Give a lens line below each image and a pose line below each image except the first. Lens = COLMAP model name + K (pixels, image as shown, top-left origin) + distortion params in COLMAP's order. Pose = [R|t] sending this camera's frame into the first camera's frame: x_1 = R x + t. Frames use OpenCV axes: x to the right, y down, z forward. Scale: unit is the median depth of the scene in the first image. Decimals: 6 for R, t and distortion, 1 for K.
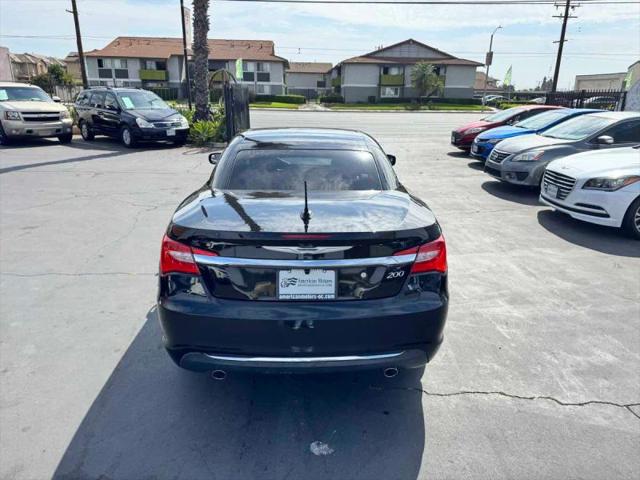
lens RADIAL K [[459.4, 0, 322.0], [0, 459.4, 224.7], [0, 0, 1]] dist [0.033129, -0.036599]
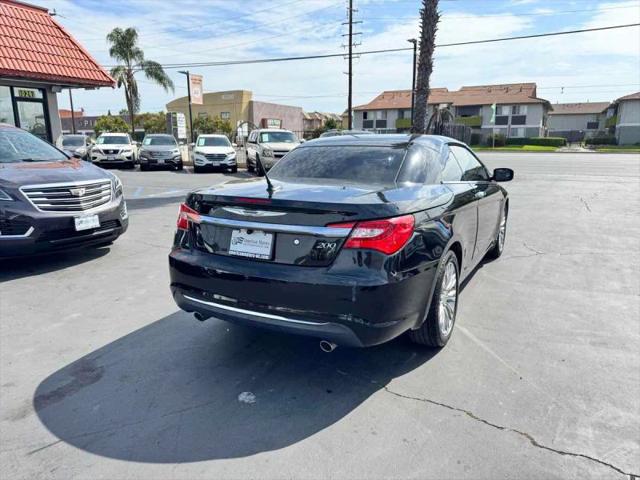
lens RADIAL K [[459.2, 0, 320.3], [0, 459.2, 229.5], [0, 0, 1]] dist [0.031922, -0.035479]
pose [[0.854915, 0.077858, -0.512891, 0.111104], [-0.123274, 0.990844, -0.055068, 0.021701], [0.503908, 0.110305, 0.856685, 0.018402]]
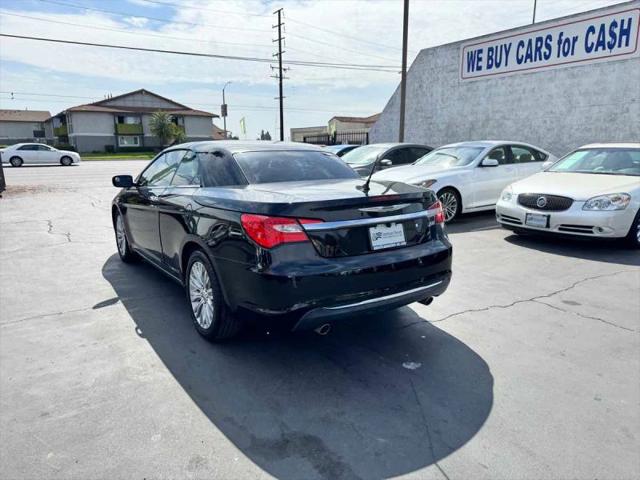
lens RADIAL K [[459.2, 0, 320.3], [0, 459.2, 229.5], [0, 0, 1]] dist [0.031922, -0.035479]
pose [[0.846559, -0.110300, 0.520742, -0.137151], [0.159686, 0.985861, -0.050780, 0.023466], [-0.507778, 0.126143, 0.852202, 0.000978]]
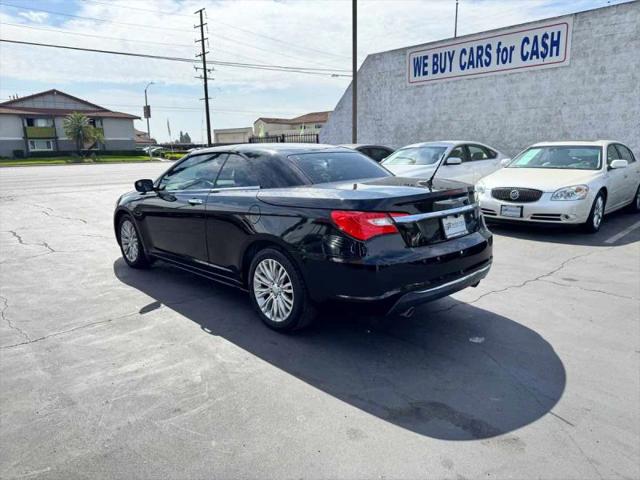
lens RADIAL K [[459.2, 0, 320.3], [0, 459.2, 229.5], [0, 0, 1]] dist [0.031922, -0.035479]
pose [[0.745326, -0.142576, 0.651277, -0.206457], [0.207831, 0.977876, -0.023769, 0.013984], [-0.633479, 0.153072, 0.758468, 0.028565]]
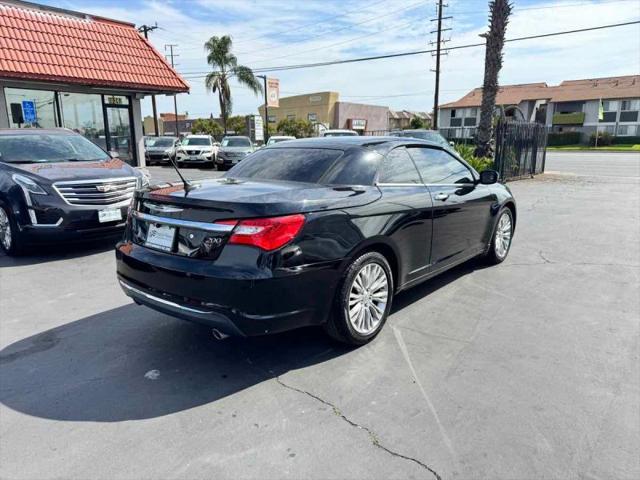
lens RADIAL K [[458.9, 0, 315.2], [0, 458.9, 228.1], [0, 0, 1]] dist [0.052894, -0.067815]
pose [[0.731328, 0.102827, -0.674230, 0.181391], [-0.165411, 0.985796, -0.029074, 0.011529], [0.661664, 0.132788, 0.737949, 0.055388]]
